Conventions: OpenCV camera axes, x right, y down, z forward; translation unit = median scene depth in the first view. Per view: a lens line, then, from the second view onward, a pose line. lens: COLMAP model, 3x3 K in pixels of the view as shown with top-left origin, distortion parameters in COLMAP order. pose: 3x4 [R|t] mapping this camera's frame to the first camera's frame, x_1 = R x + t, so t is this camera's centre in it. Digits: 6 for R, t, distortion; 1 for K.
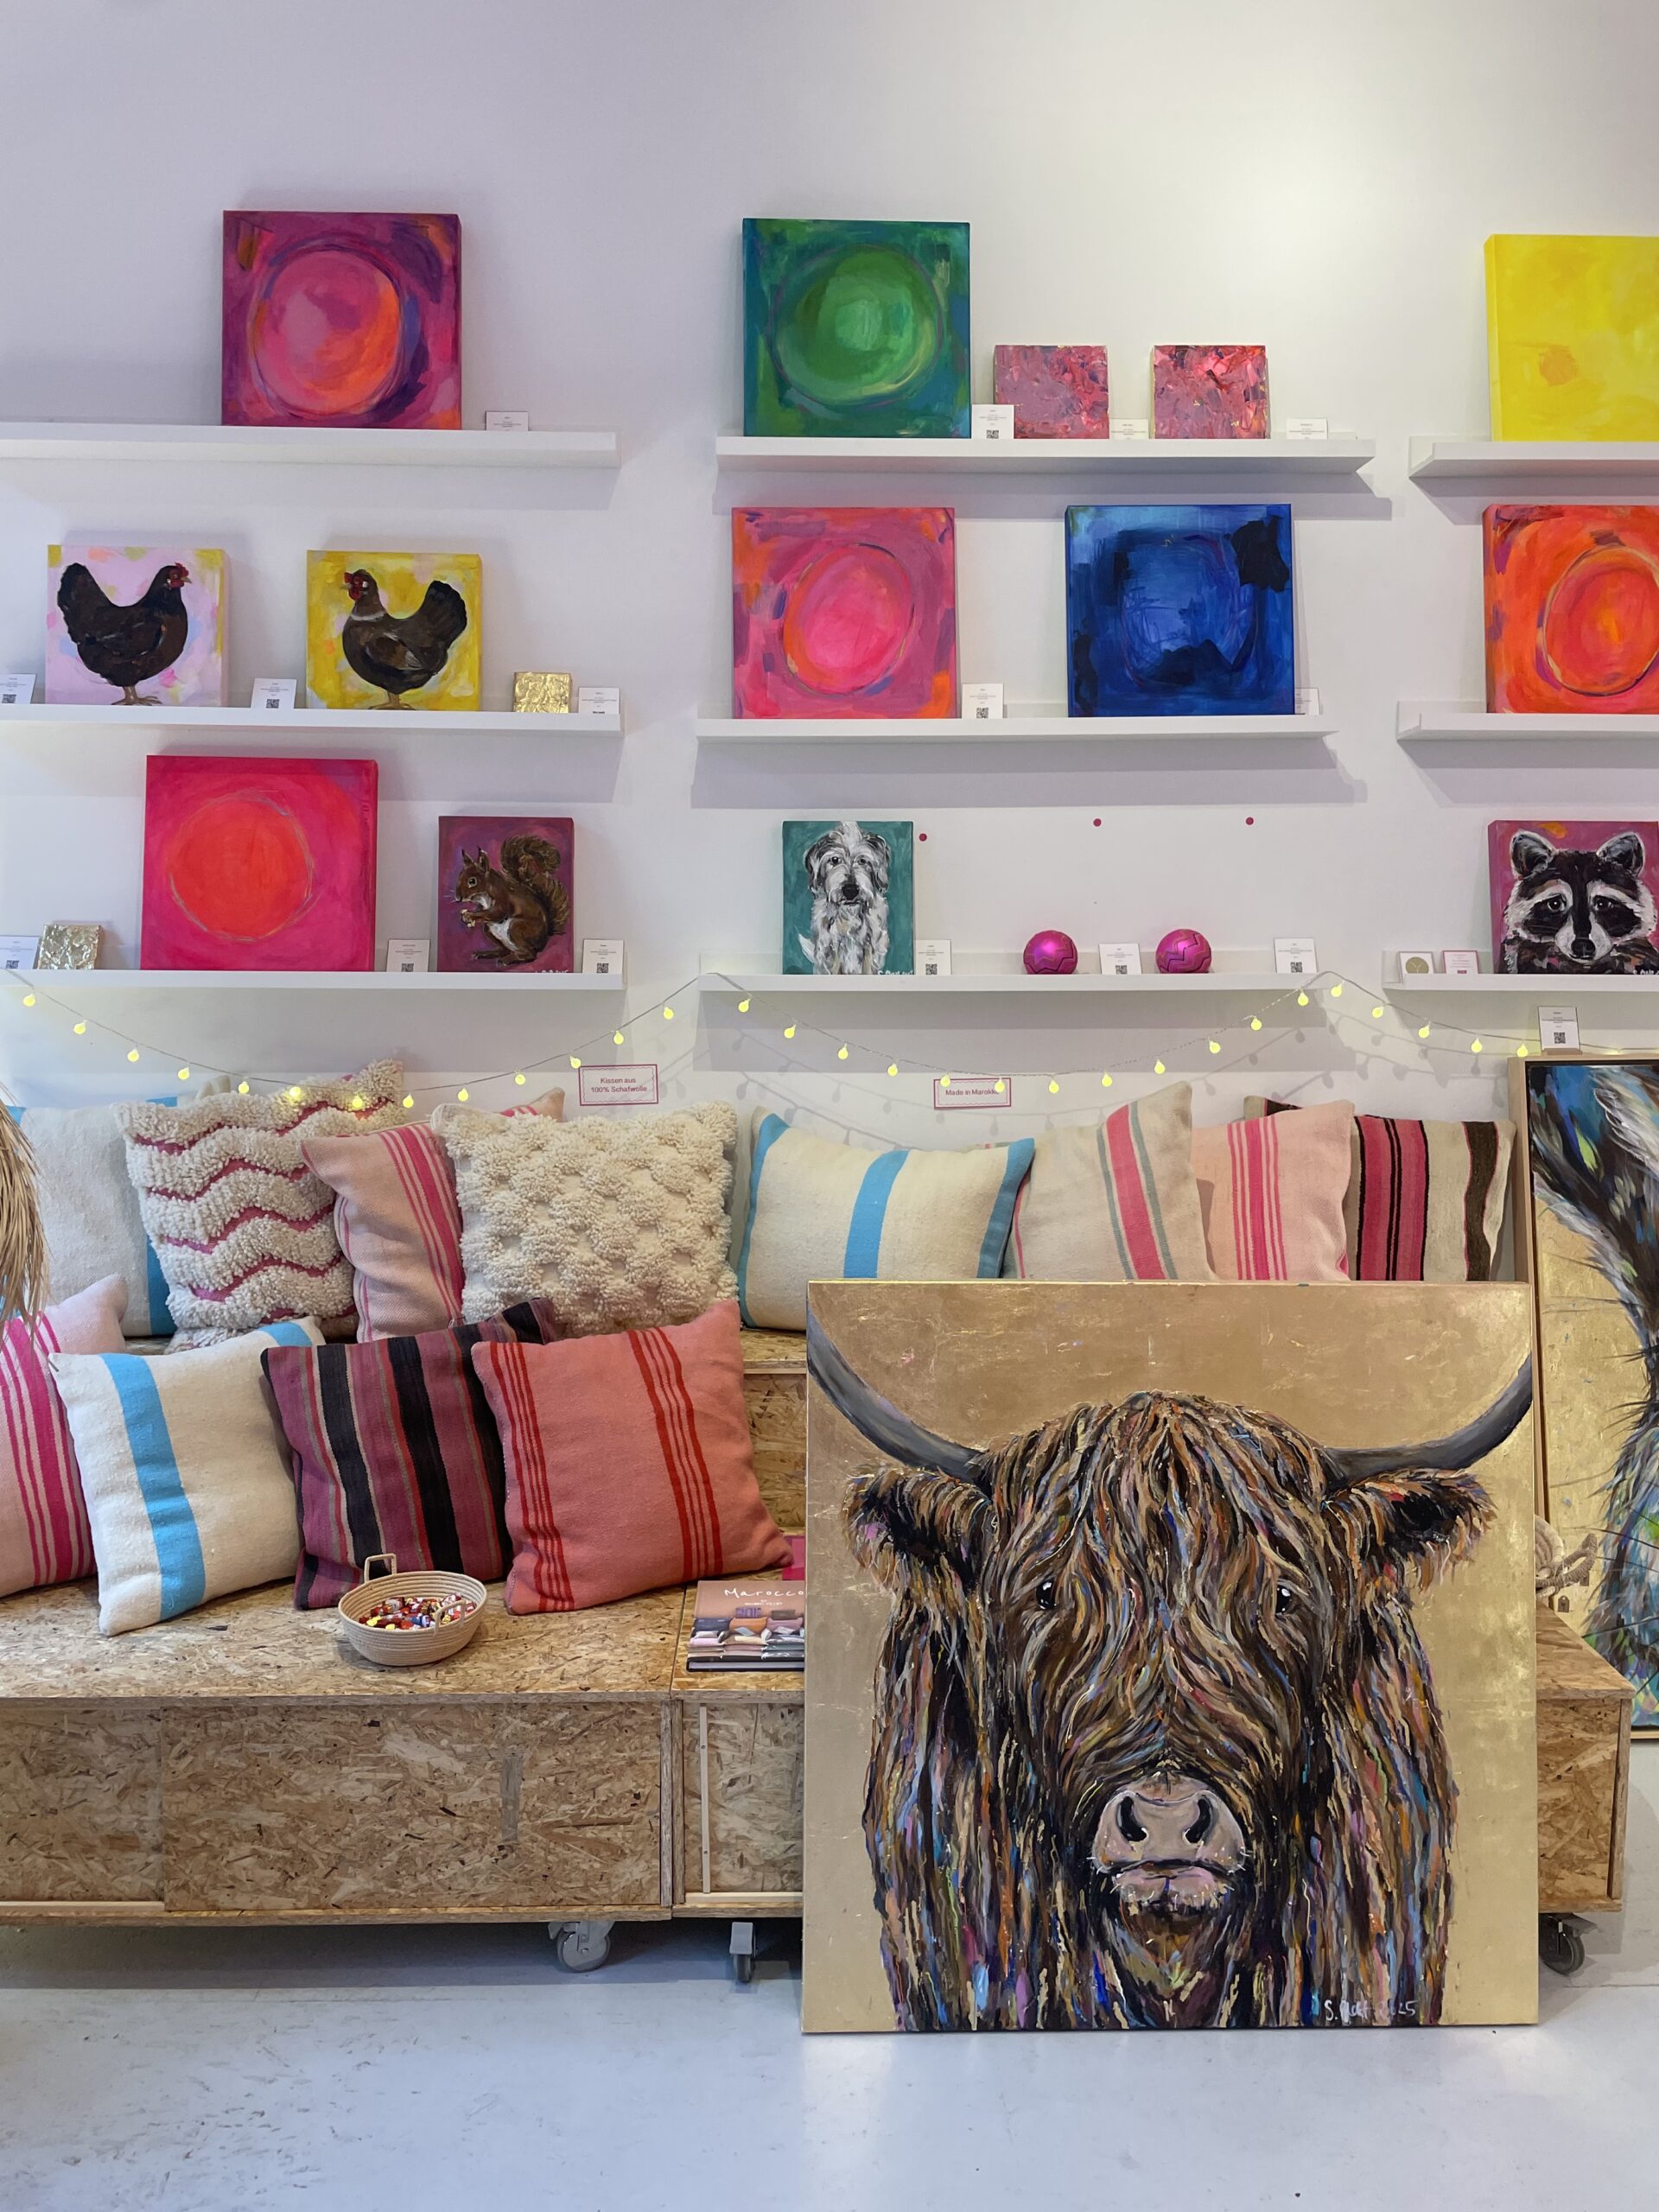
lens RADIAL K [[1660.7, 0, 833.3], [0, 1660.7, 1090.3], [0, 0, 1]] dist [0.079991, -0.109403]
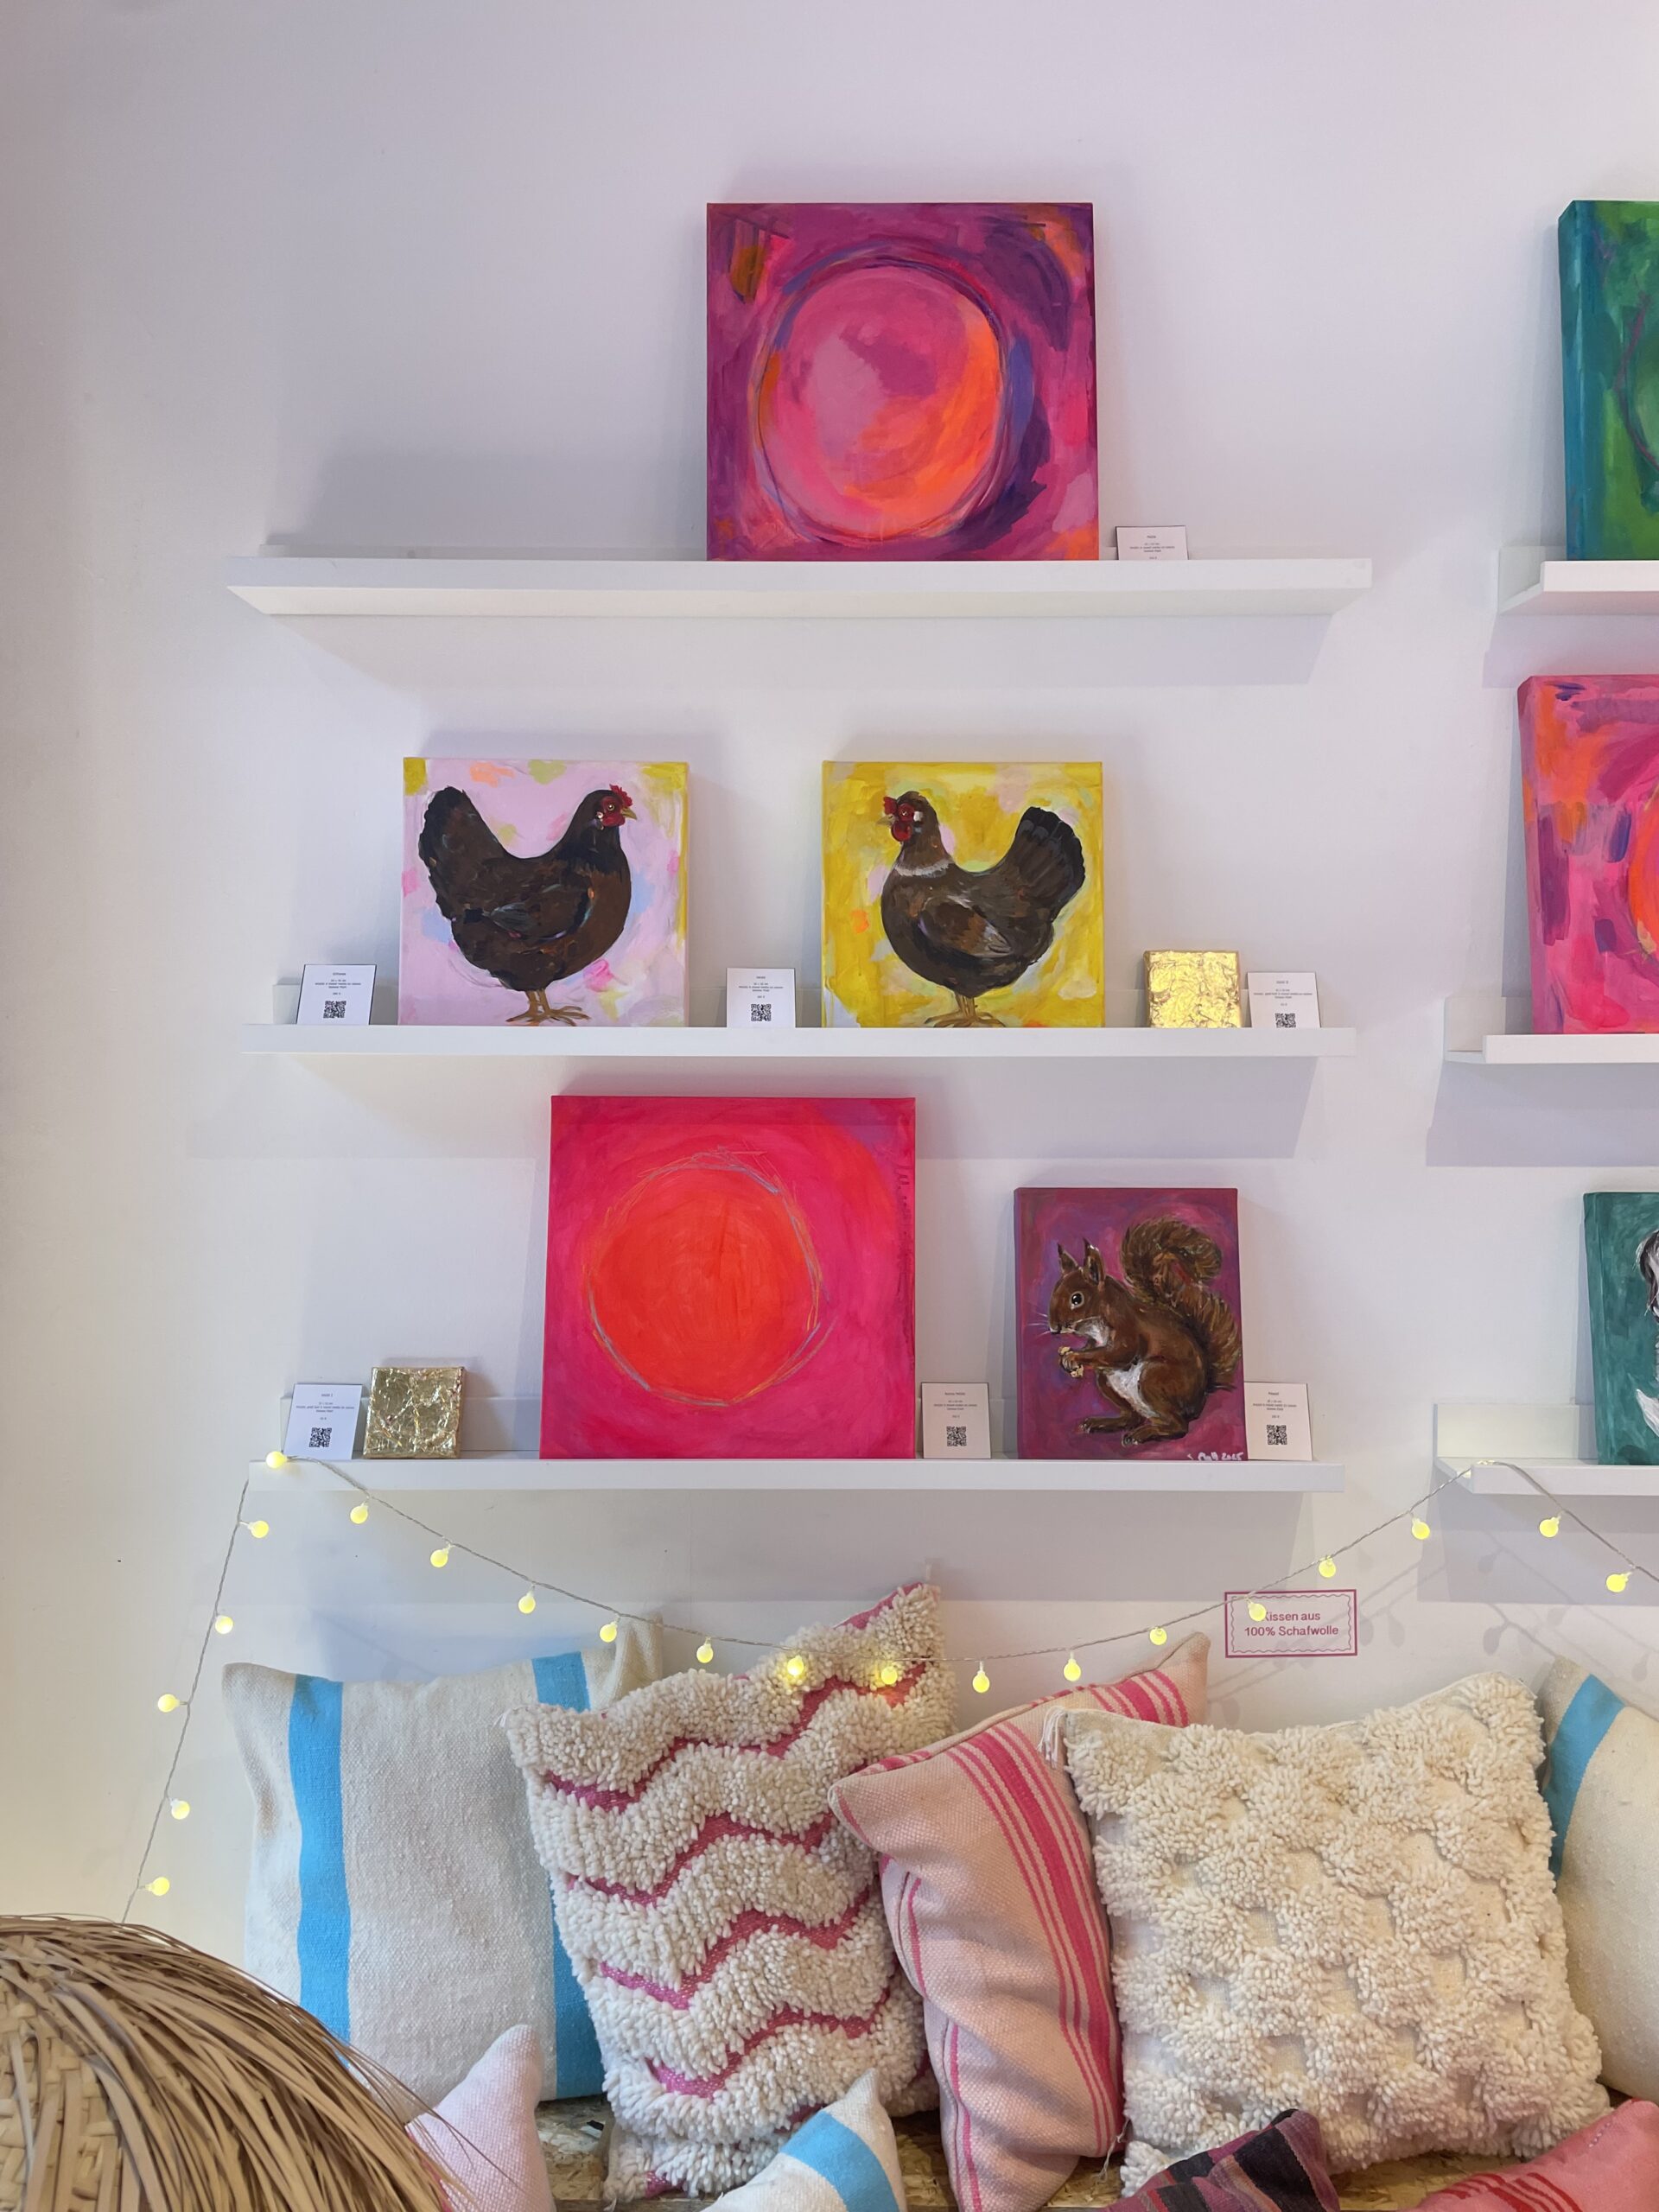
lens RADIAL K [[1660.7, 0, 827.6], [0, 1660.7, 1113.0], [0, 0, 1]] dist [0.079991, -0.109403]
pose [[0.999207, 0.000792, -0.039820, -0.295352], [-0.002406, 0.999177, -0.040493, -0.175271], [0.039755, 0.040556, 0.998386, 0.417873]]
